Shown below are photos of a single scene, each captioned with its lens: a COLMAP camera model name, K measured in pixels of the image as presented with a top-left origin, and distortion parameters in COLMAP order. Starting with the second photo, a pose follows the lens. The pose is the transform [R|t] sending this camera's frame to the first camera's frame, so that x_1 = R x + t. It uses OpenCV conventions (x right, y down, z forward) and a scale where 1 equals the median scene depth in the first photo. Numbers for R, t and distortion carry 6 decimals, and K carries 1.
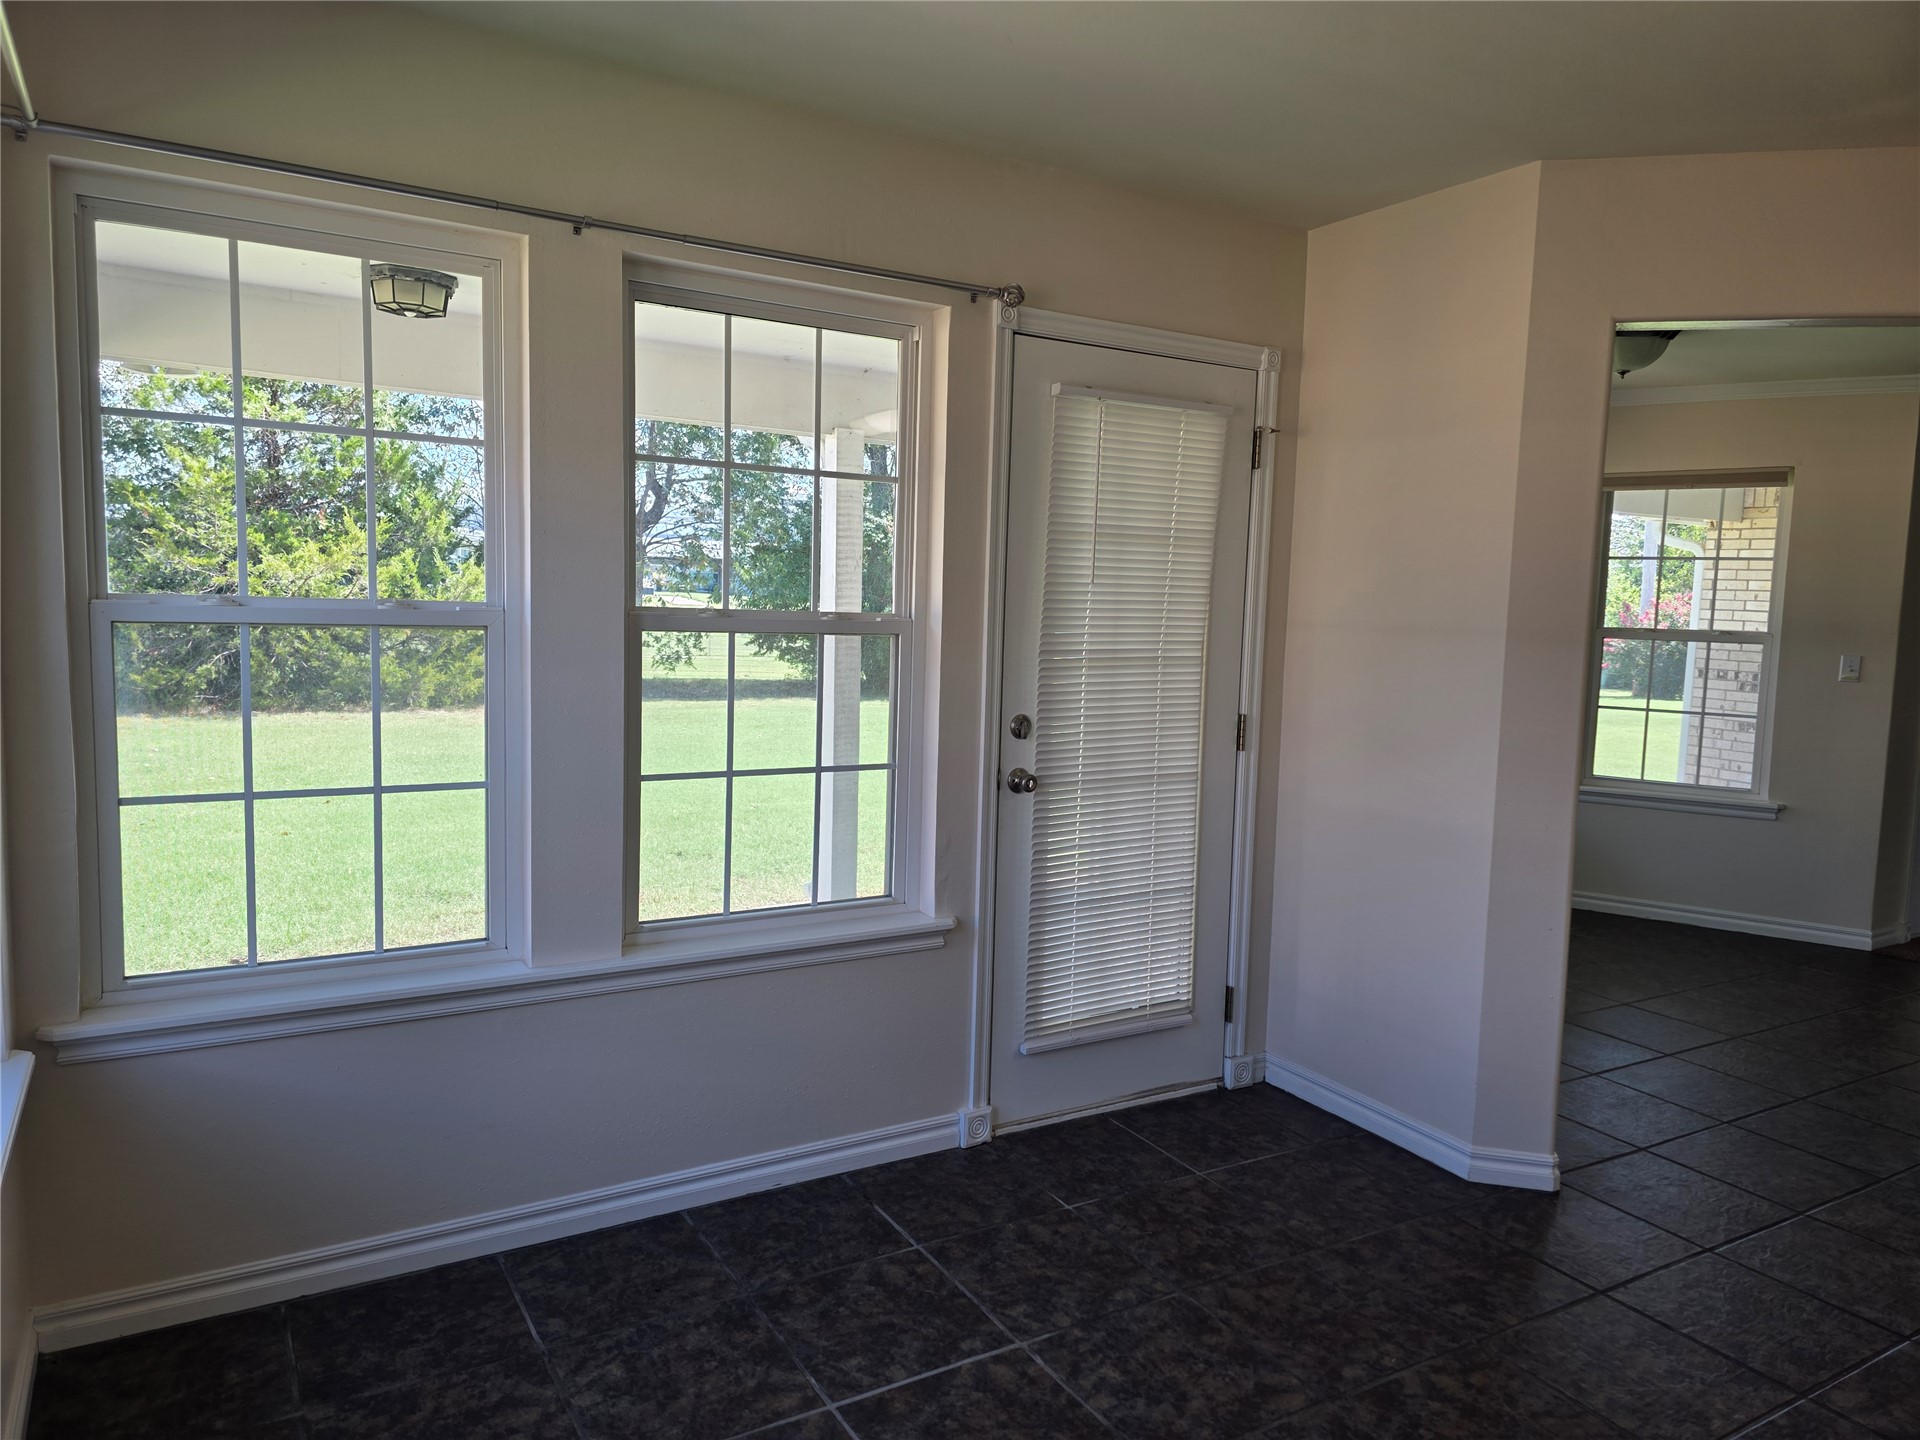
lens RADIAL K [[1290.5, 0, 958.3], [0, 1290.5, 722.2], [0, 0, 1]] dist [0.056569, -0.055208]
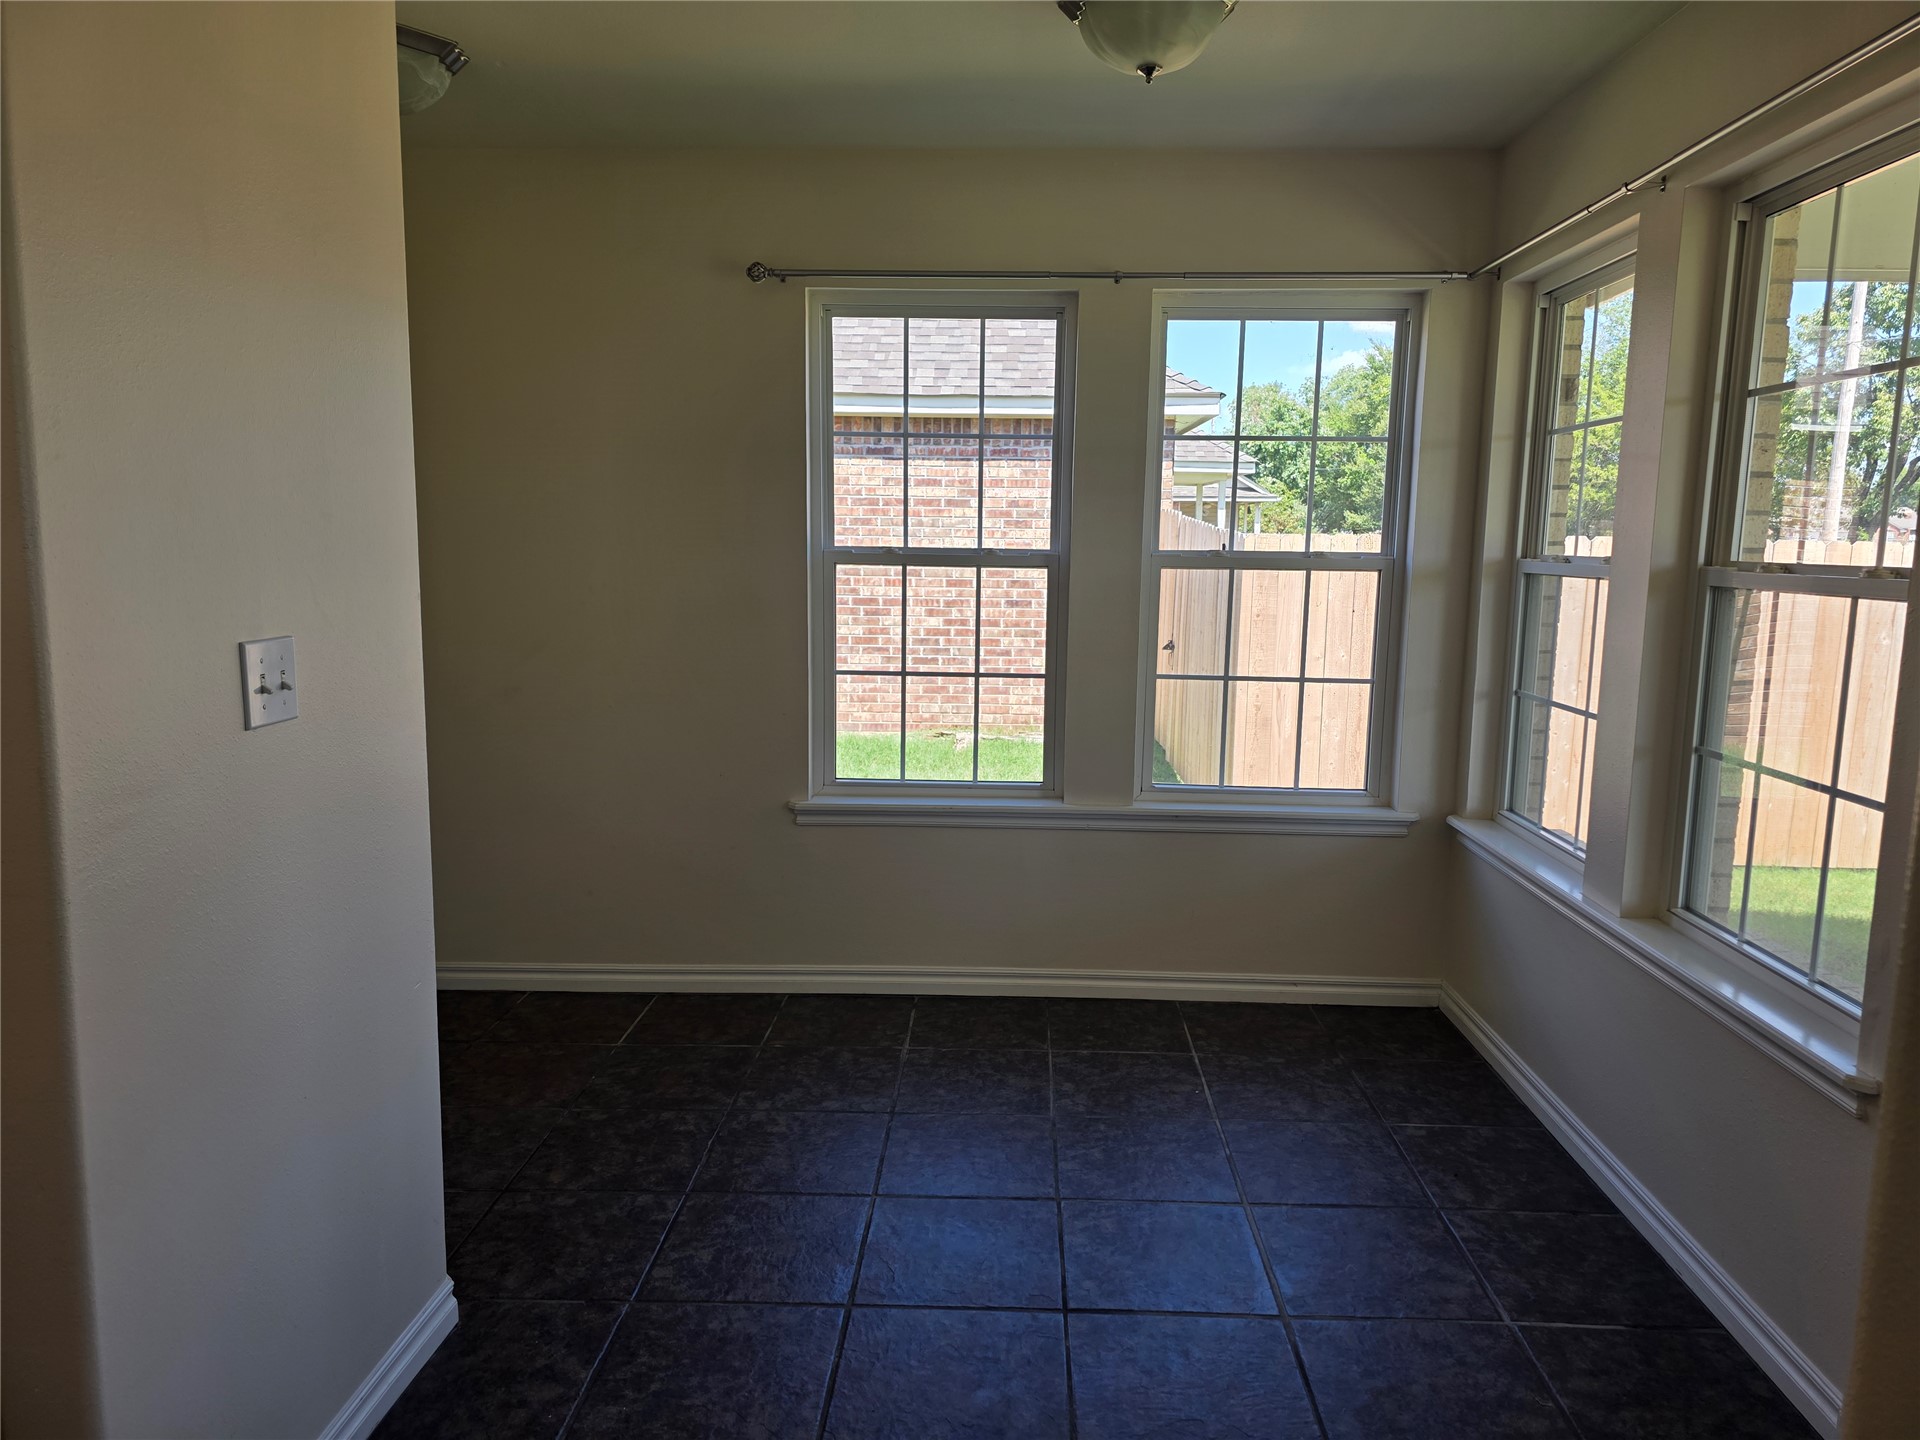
lens RADIAL K [[1290.5, 0, 957.0], [0, 1290.5, 726.1], [0, 0, 1]] dist [0.056569, -0.055208]
pose [[-0.554377, 0.082922, -0.828125, 0.964874], [-0.107909, 0.979464, 0.170314, -0.086578], [0.825241, 0.183780, -0.534044, 1.272996]]
